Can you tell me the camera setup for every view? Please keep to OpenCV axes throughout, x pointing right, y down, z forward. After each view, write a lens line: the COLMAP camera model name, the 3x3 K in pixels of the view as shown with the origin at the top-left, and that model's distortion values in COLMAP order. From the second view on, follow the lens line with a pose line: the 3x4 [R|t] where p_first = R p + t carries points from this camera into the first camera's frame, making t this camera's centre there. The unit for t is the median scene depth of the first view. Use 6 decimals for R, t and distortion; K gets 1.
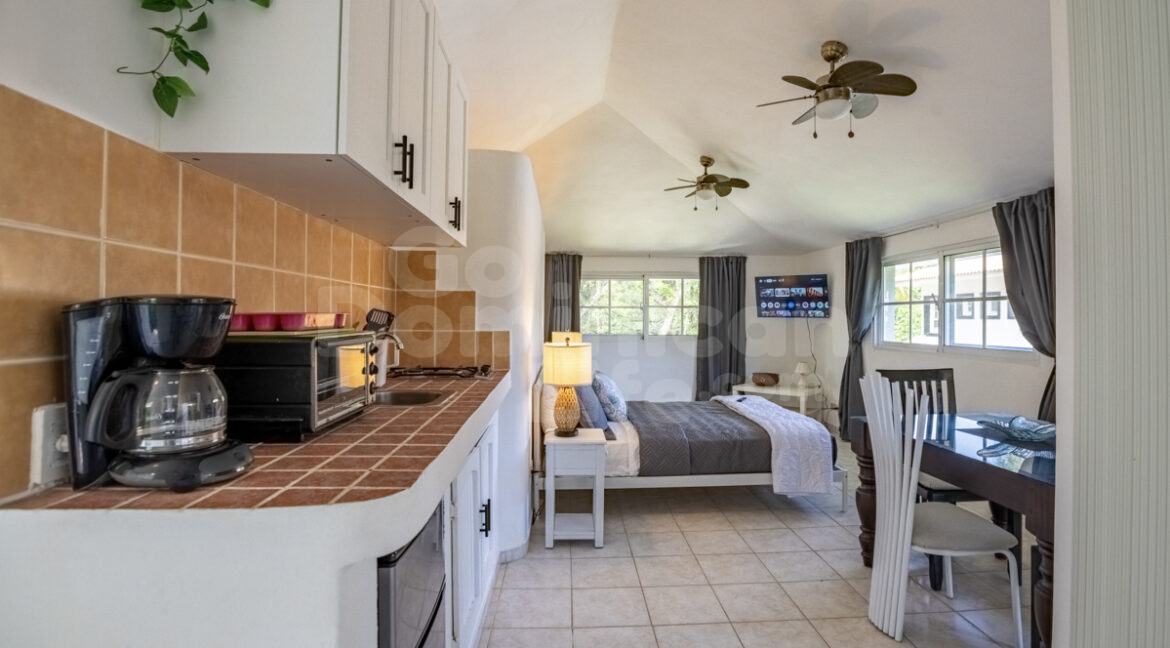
lens RADIAL K [[551.5, 0, 588.9], [0, 551.5, 312.1], [0, 0, 1]] dist [-0.073240, 0.034131]
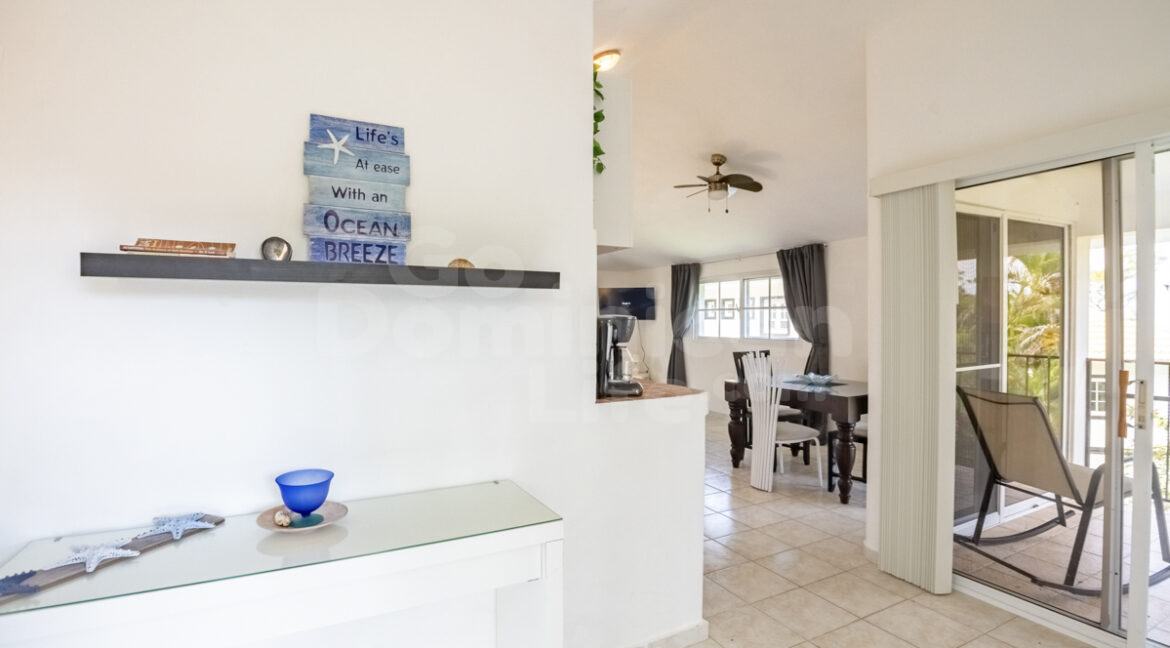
lens RADIAL K [[551.3, 0, 580.8], [0, 551.3, 318.3], [0, 0, 1]] dist [-0.044422, 0.009546]
pose [[0.913028, -0.005862, 0.407854, -0.463684], [0.002560, 0.999959, 0.008642, -0.009618], [-0.407888, -0.006847, 0.913006, -0.276042]]
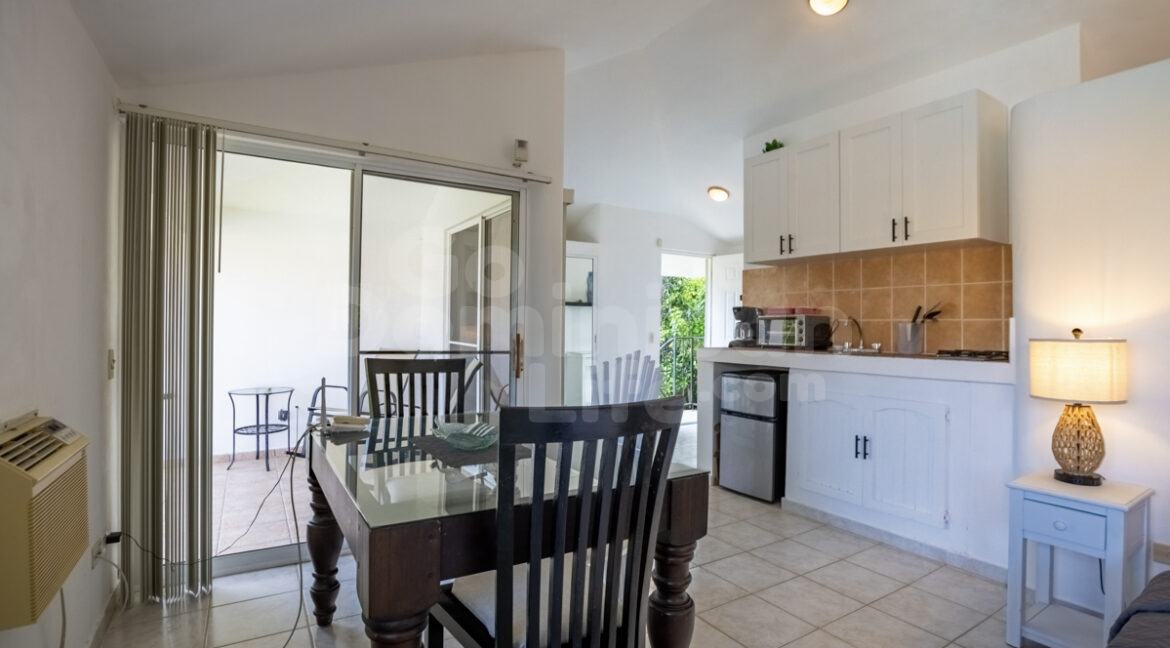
lens RADIAL K [[551.3, 0, 580.8], [0, 551.3, 318.3], [0, 0, 1]] dist [-0.044422, 0.009546]
pose [[-0.872486, -0.019658, -0.488243, 0.659825], [-0.009802, 0.999693, -0.022735, 0.048575], [0.488540, -0.015050, -0.872412, 1.087835]]
